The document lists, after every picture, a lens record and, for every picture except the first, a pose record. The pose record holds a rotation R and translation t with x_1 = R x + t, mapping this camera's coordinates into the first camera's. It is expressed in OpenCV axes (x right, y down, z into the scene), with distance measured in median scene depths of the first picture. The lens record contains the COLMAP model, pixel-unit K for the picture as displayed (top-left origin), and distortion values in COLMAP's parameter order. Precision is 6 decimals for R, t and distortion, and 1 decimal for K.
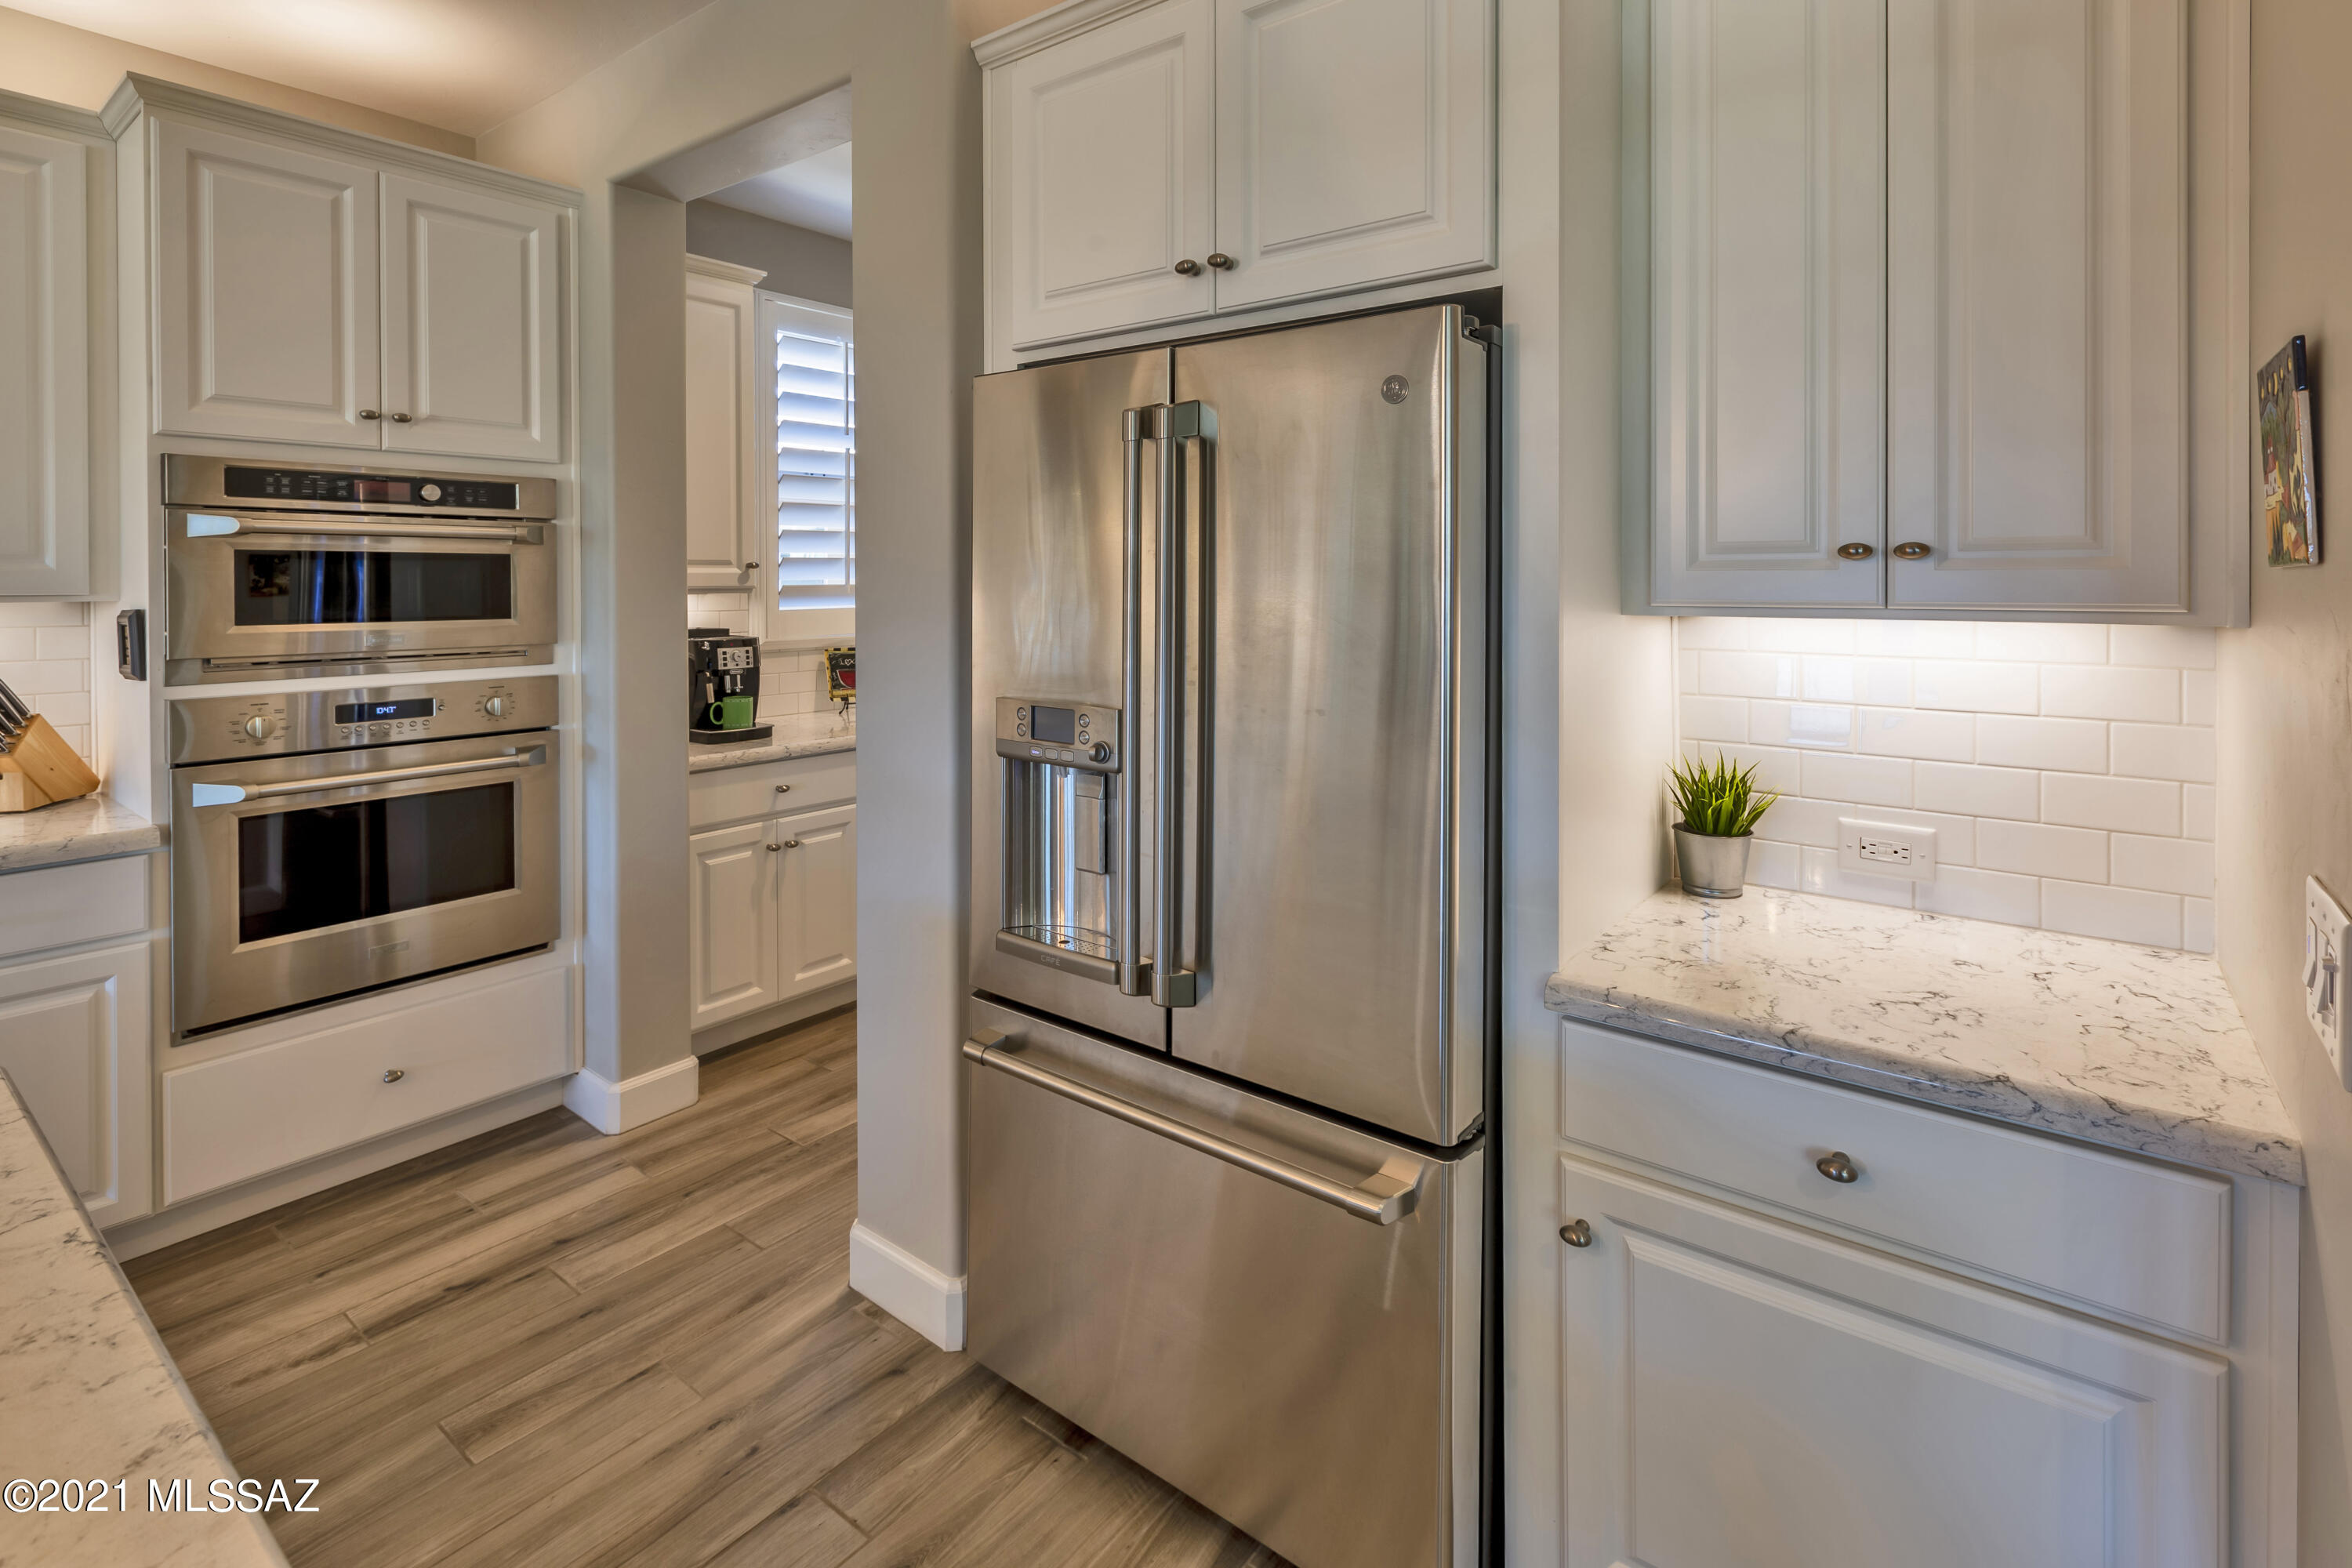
lens RADIAL K [[1110.5, 0, 1183.7], [0, 1110.5, 596.6], [0, 0, 1]] dist [0.007585, -0.000514]
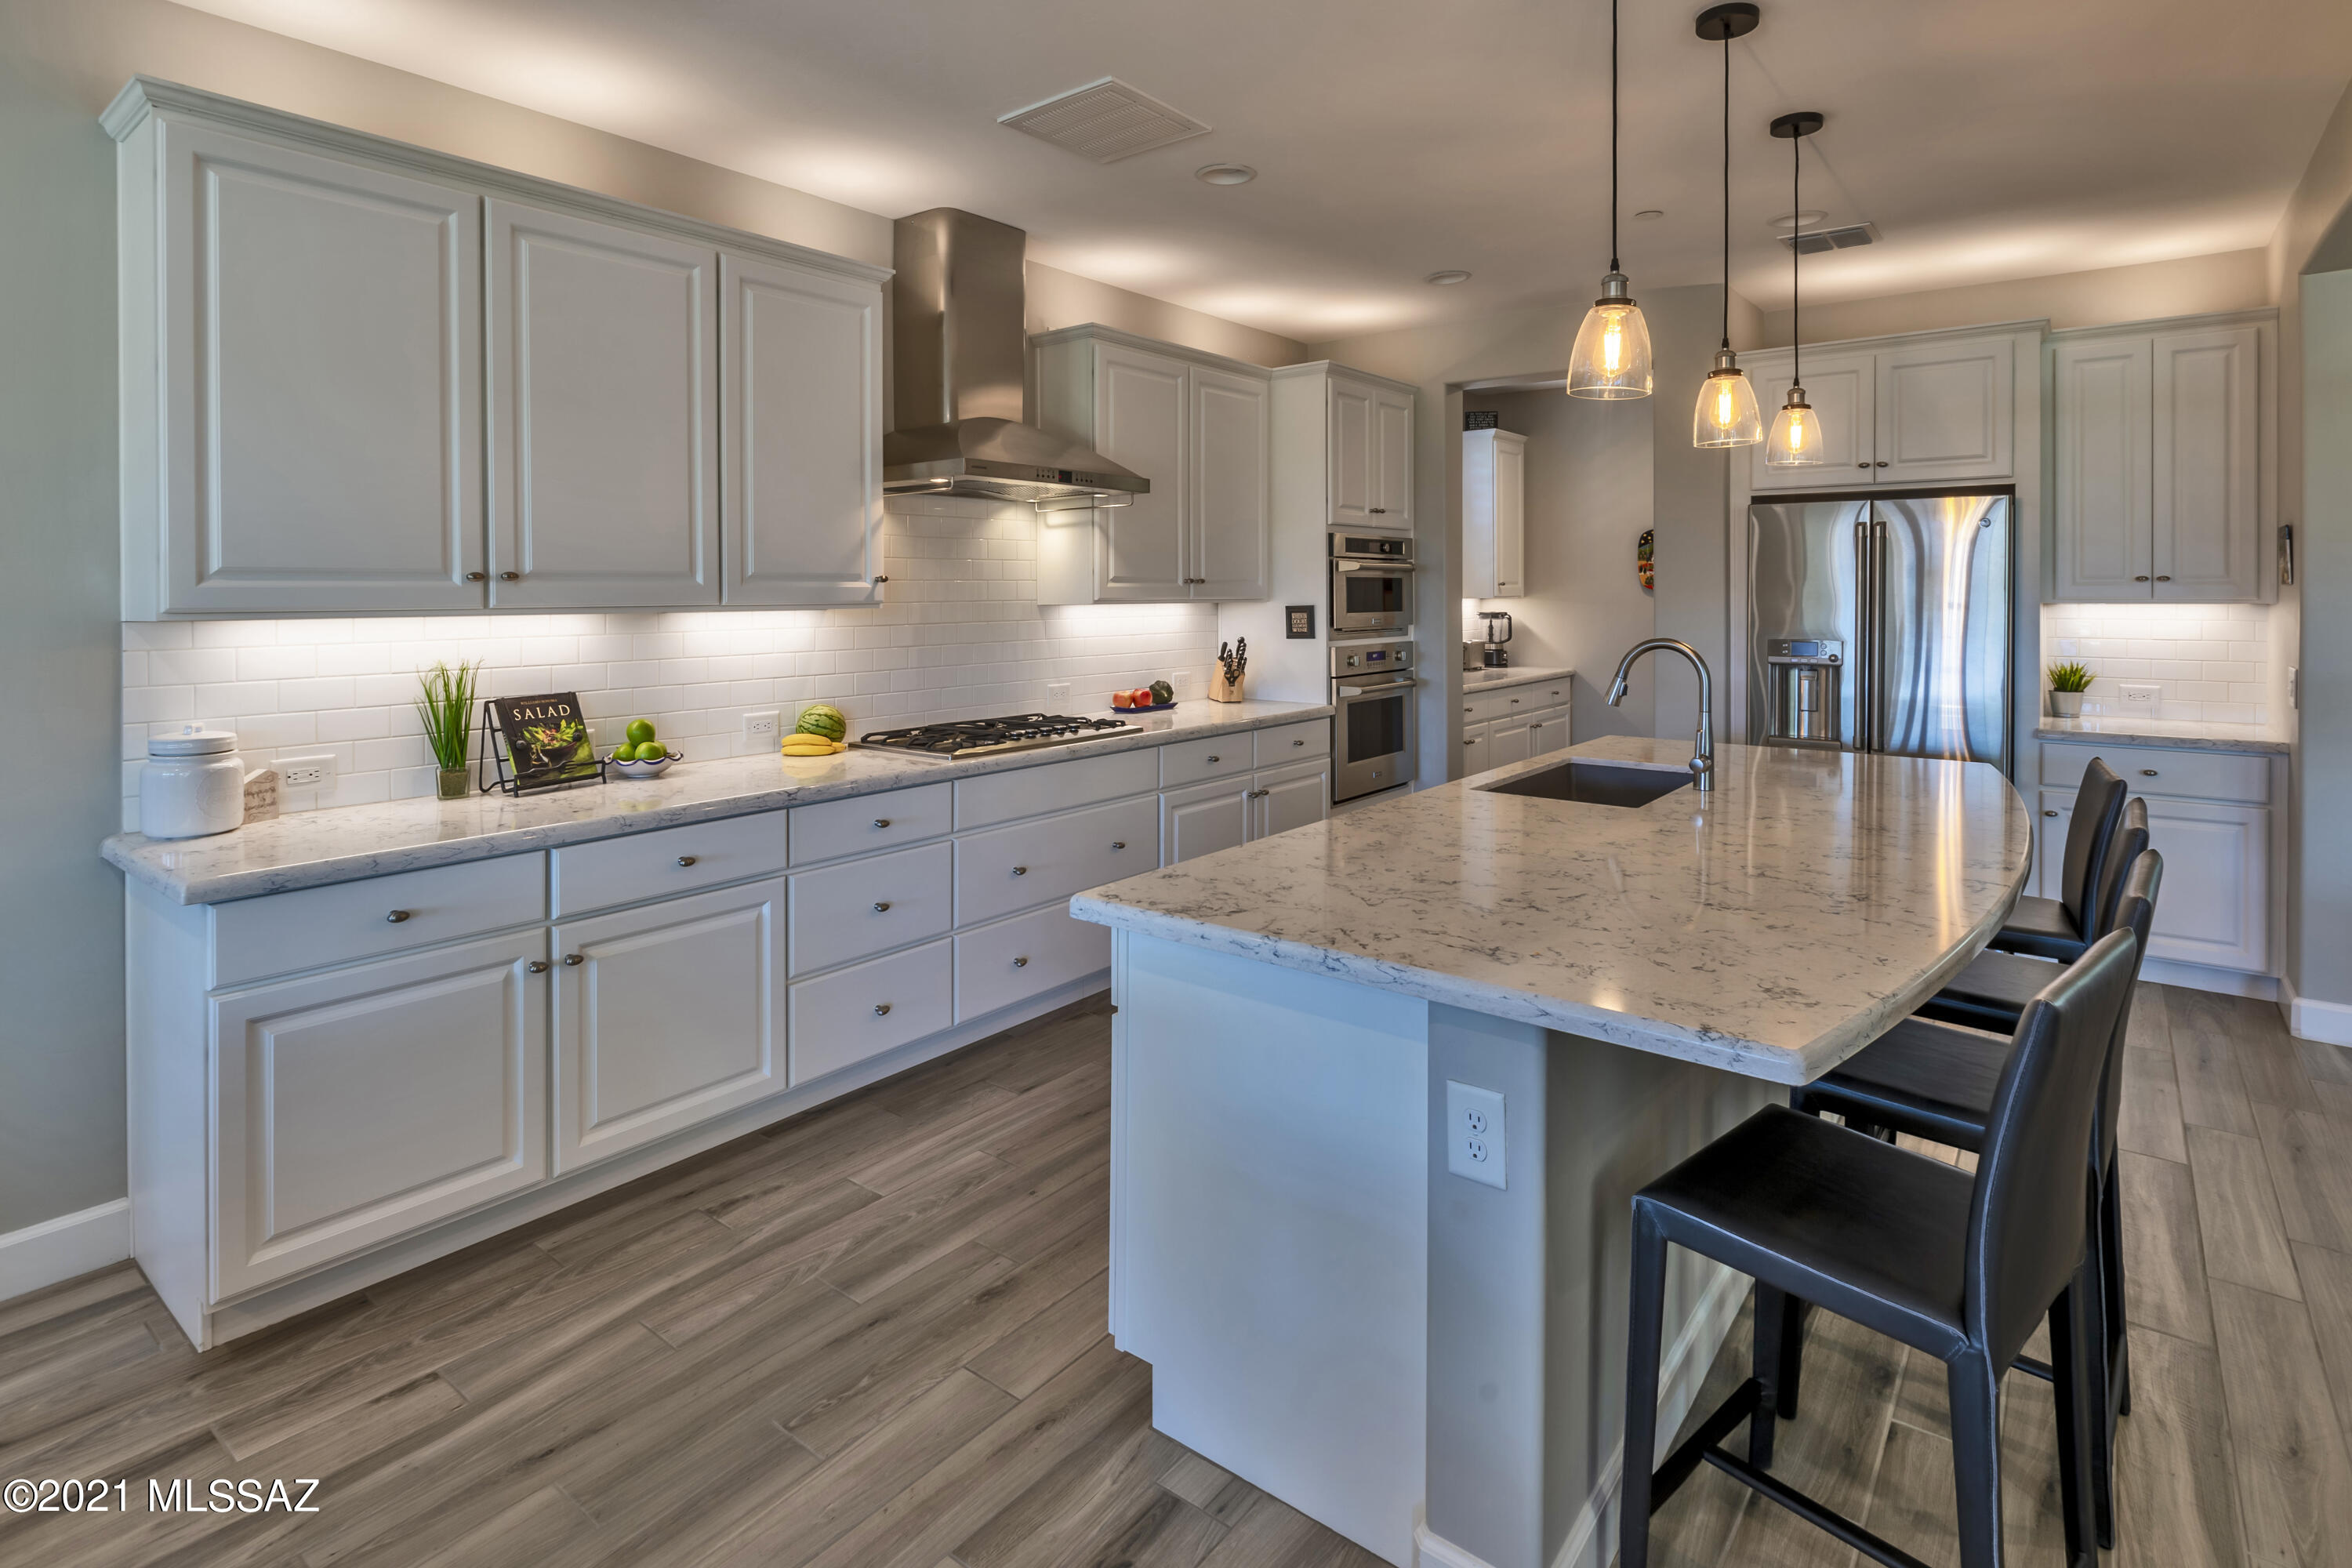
lens RADIAL K [[1145.6, 0, 1227.2], [0, 1145.6, 613.6], [0, 0, 1]] dist [-0.001063, -0.001375]
pose [[0.999888, -0.002839, 0.014724, -0.755886], [0.002803, 0.999993, 0.002414, 0.014674], [-0.014731, -0.002372, 0.999889, -0.802952]]
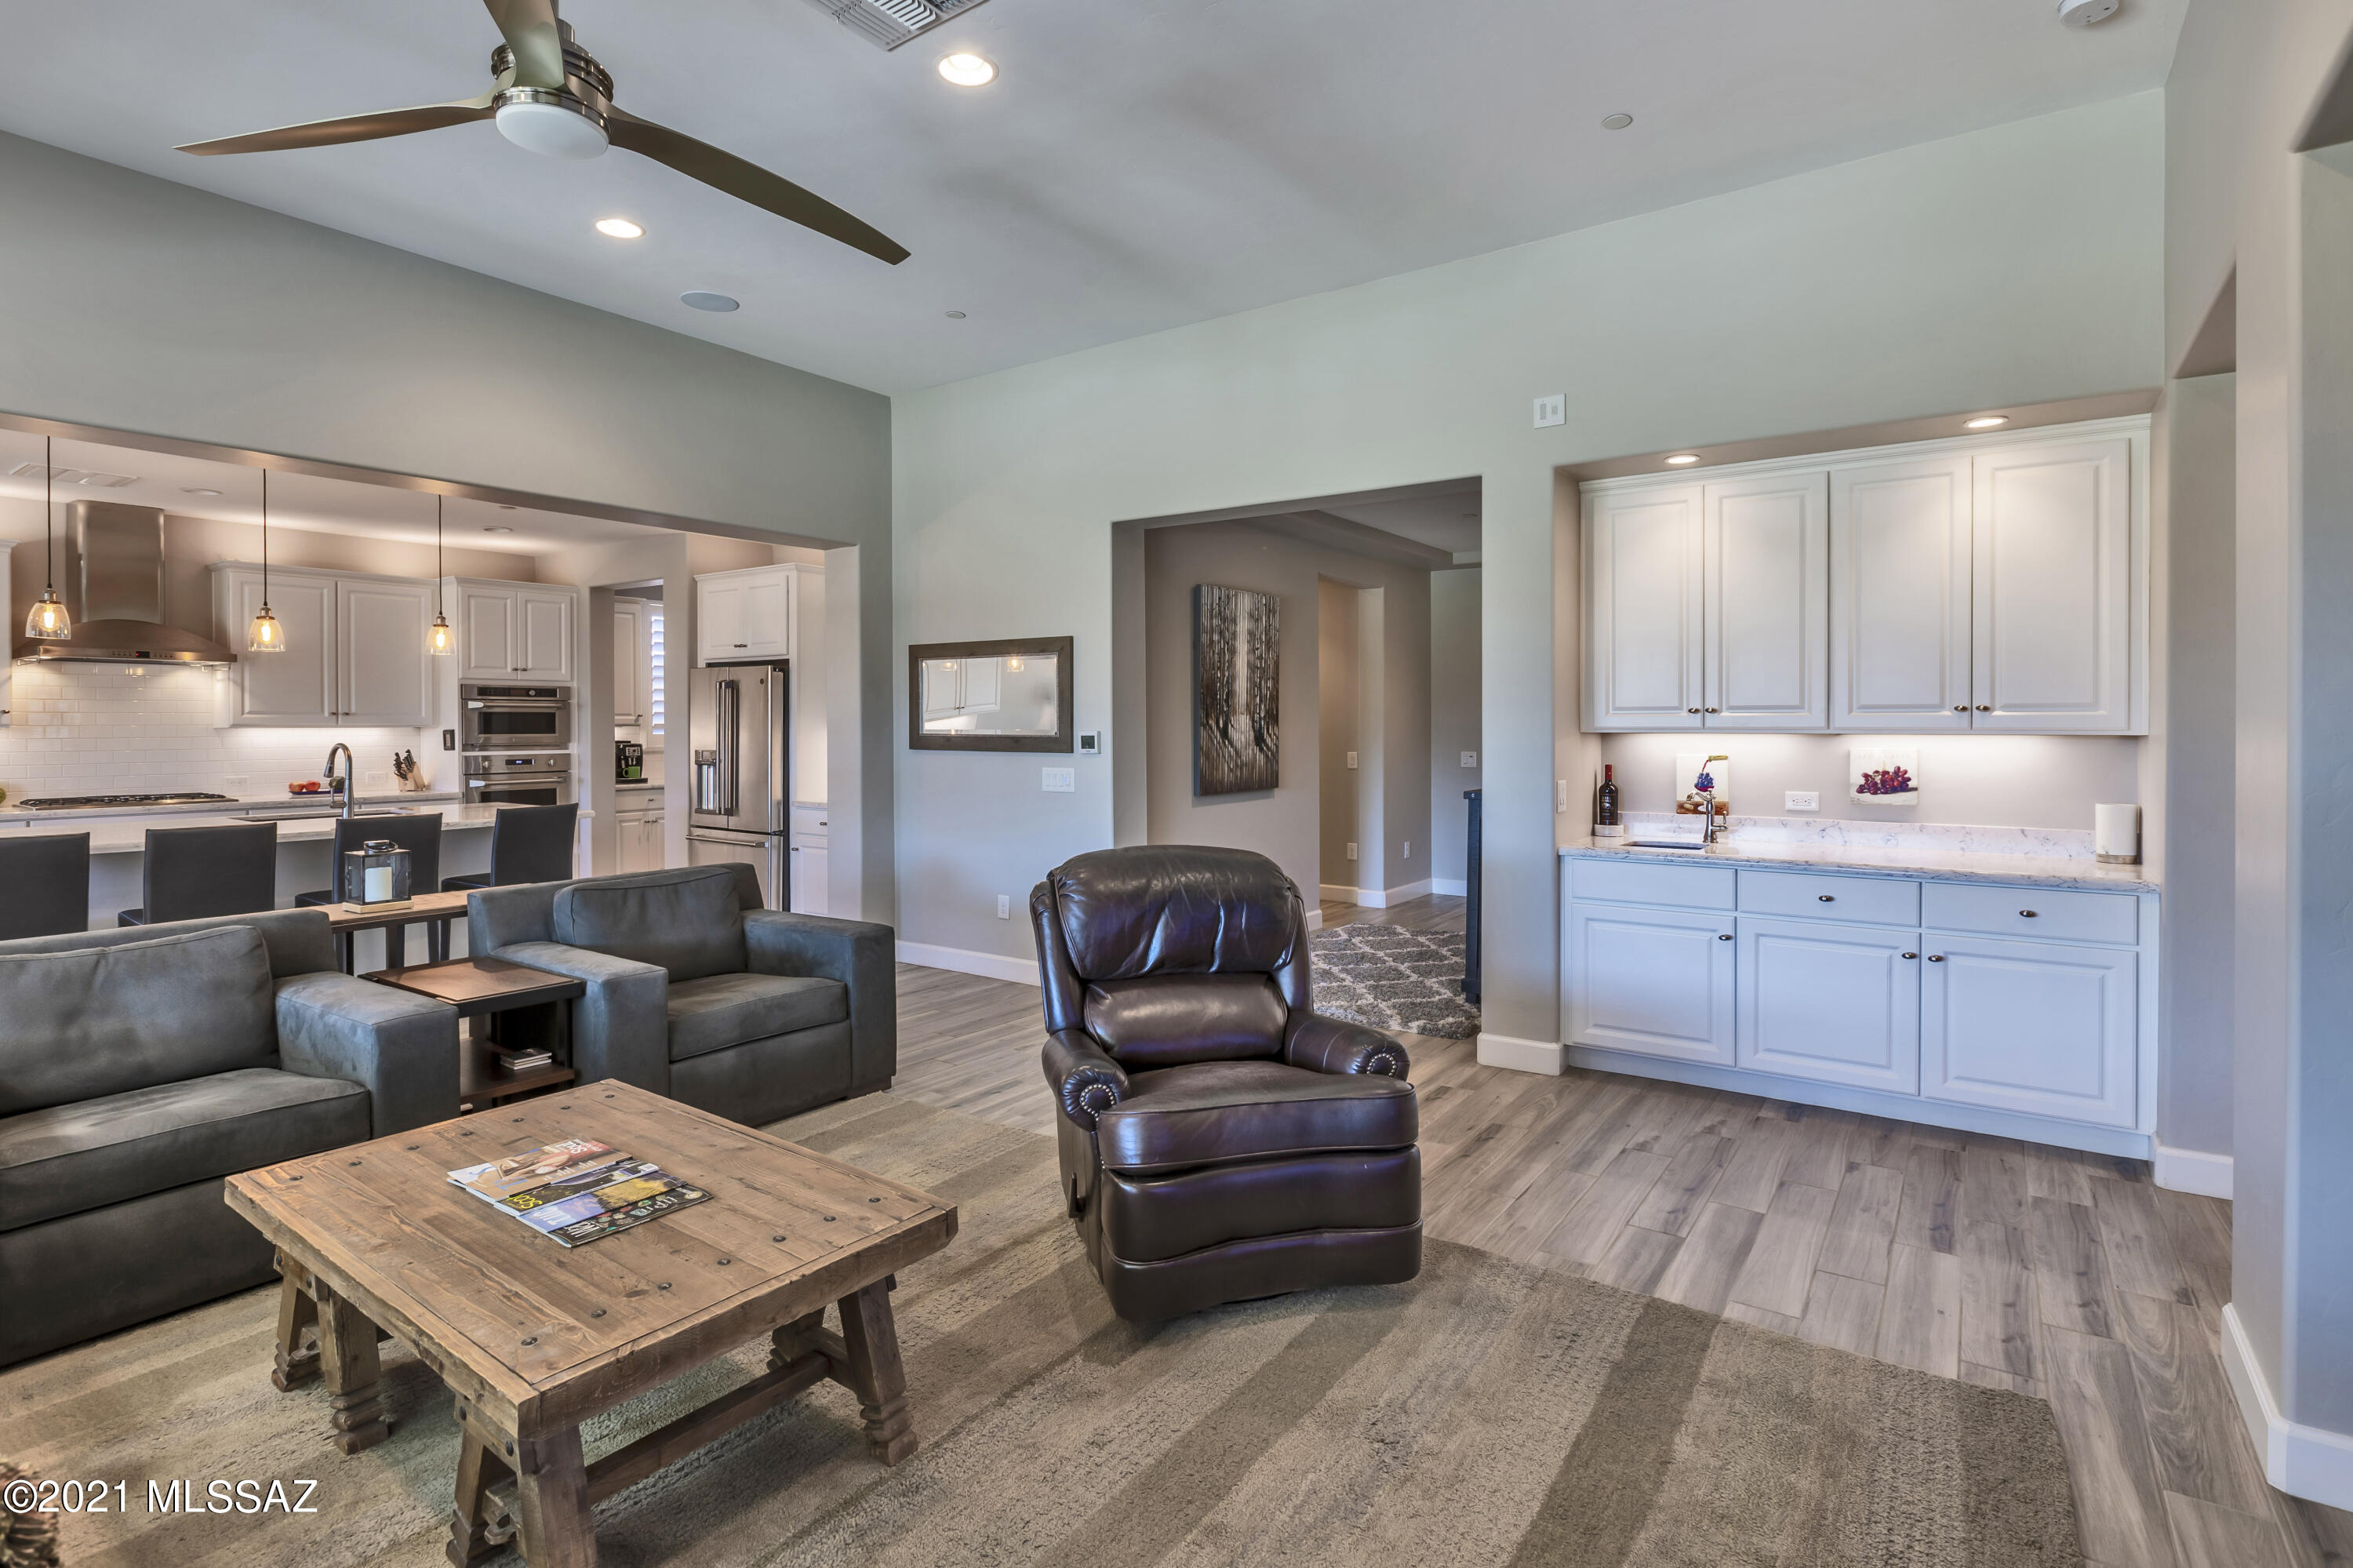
lens RADIAL K [[1146.1, 0, 1171.0], [0, 1146.1, 732.7], [0, 0, 1]] dist [-0.001063, -0.001375]
pose [[0.999375, -0.003094, 0.035228, 0.760137], [0.003435, 0.999948, -0.009628, 0.042218], [-0.035196, 0.009743, 0.999333, -1.723666]]
